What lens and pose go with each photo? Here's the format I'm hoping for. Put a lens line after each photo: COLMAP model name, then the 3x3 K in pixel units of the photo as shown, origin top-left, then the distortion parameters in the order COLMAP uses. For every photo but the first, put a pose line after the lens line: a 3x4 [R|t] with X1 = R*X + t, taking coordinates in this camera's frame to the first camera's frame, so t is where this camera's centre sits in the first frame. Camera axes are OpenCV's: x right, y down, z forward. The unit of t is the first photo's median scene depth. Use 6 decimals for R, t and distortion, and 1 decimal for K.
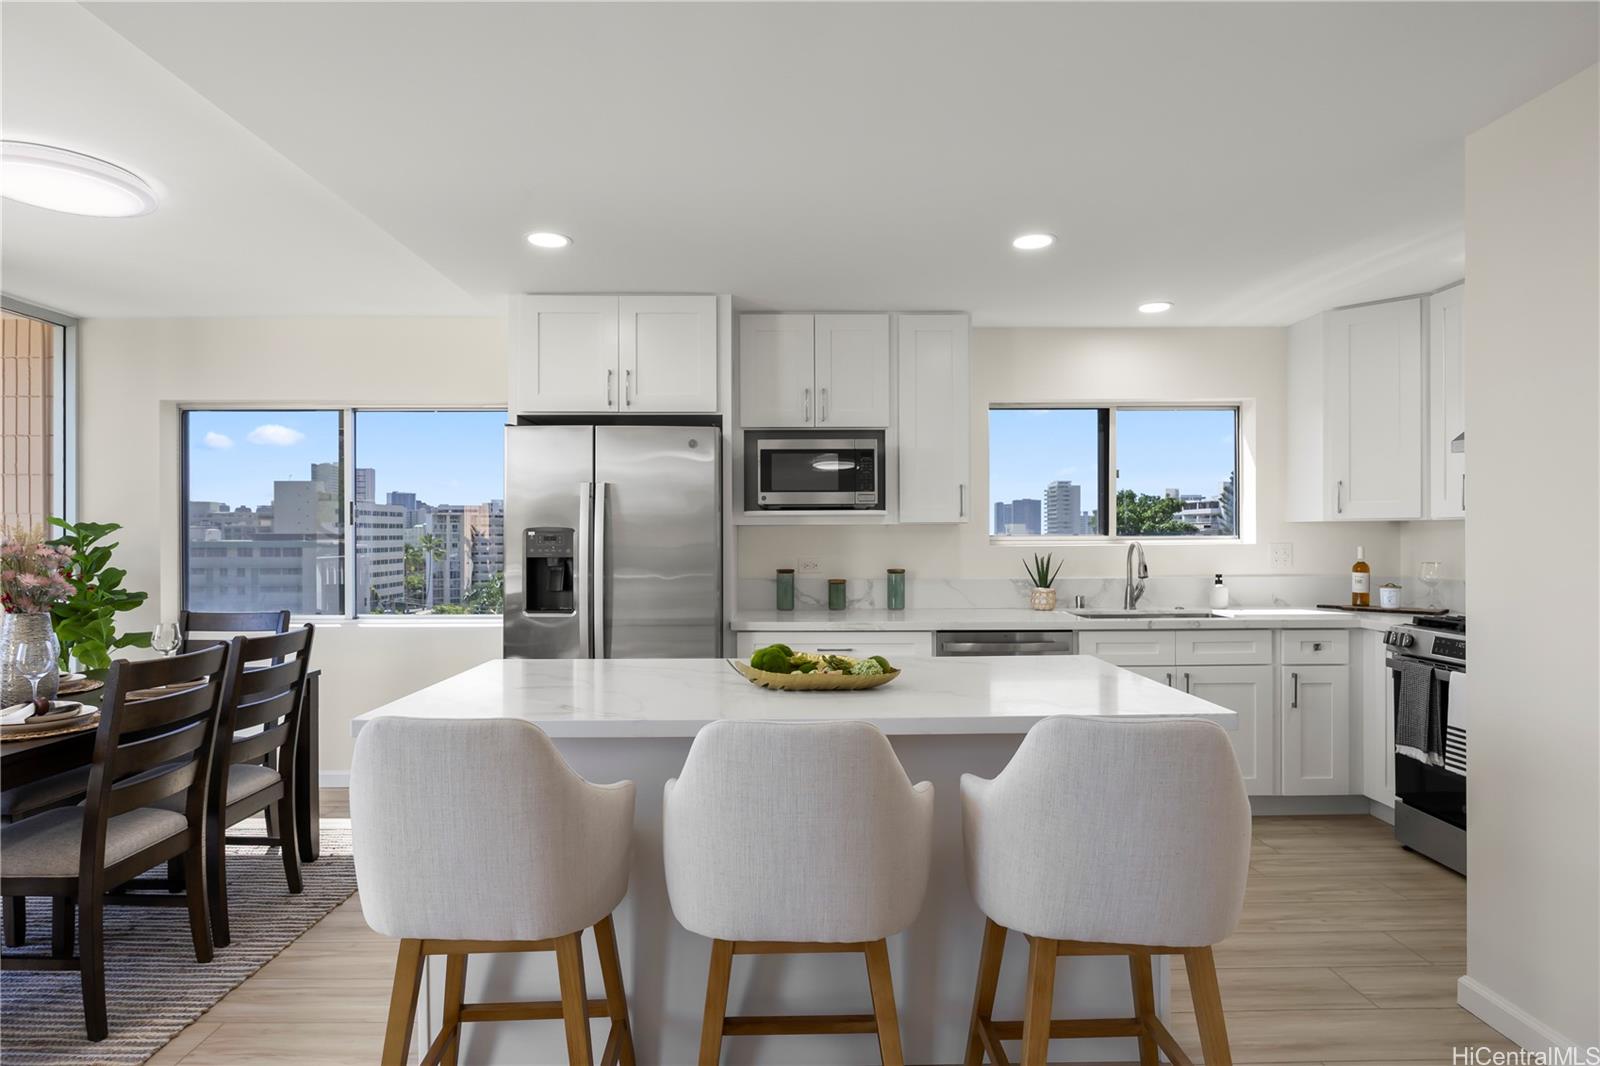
lens RADIAL K [[863.7, 0, 796.9], [0, 863.7, 534.4], [0, 0, 1]] dist [-0.005029, -0.000489]
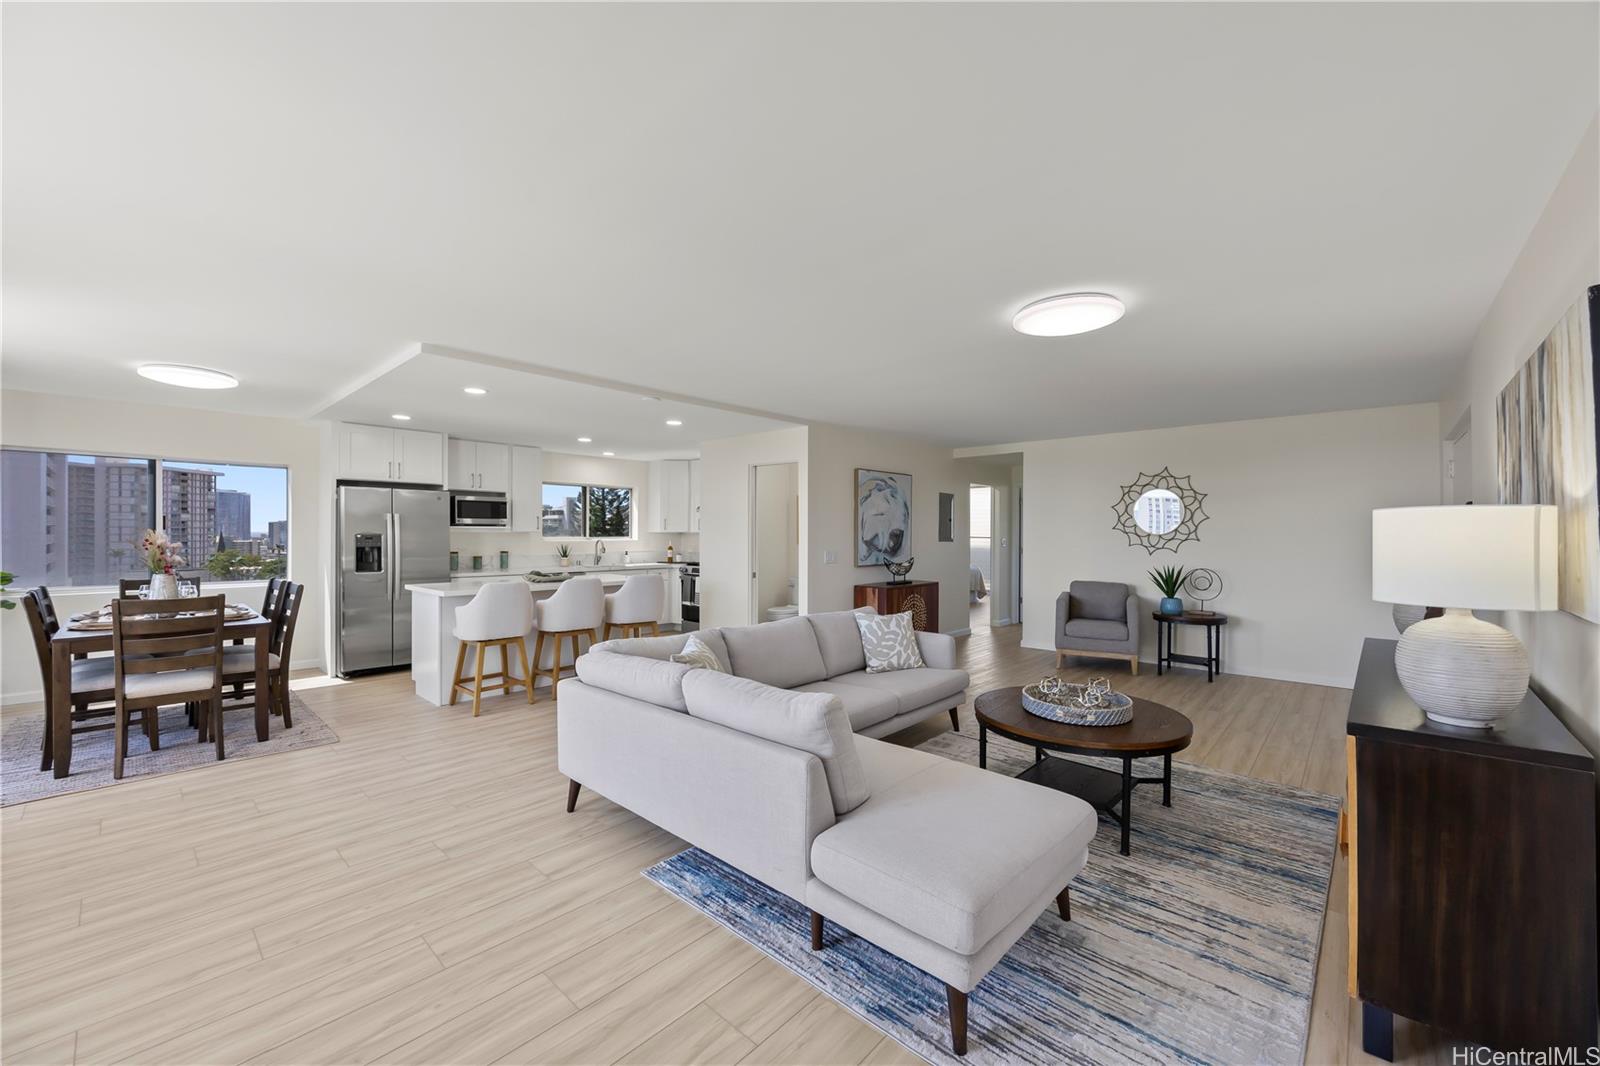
lens RADIAL K [[625.5, 0, 794.4], [0, 625.5, 536.7], [0, 0, 1]] dist [-0.001153, 0.000068]
pose [[0.686875, 0.002046, 0.726773, -0.612302], [-0.006571, 0.999973, 0.003395, -0.010659], [-0.726746, -0.007108, 0.686869, -0.779109]]
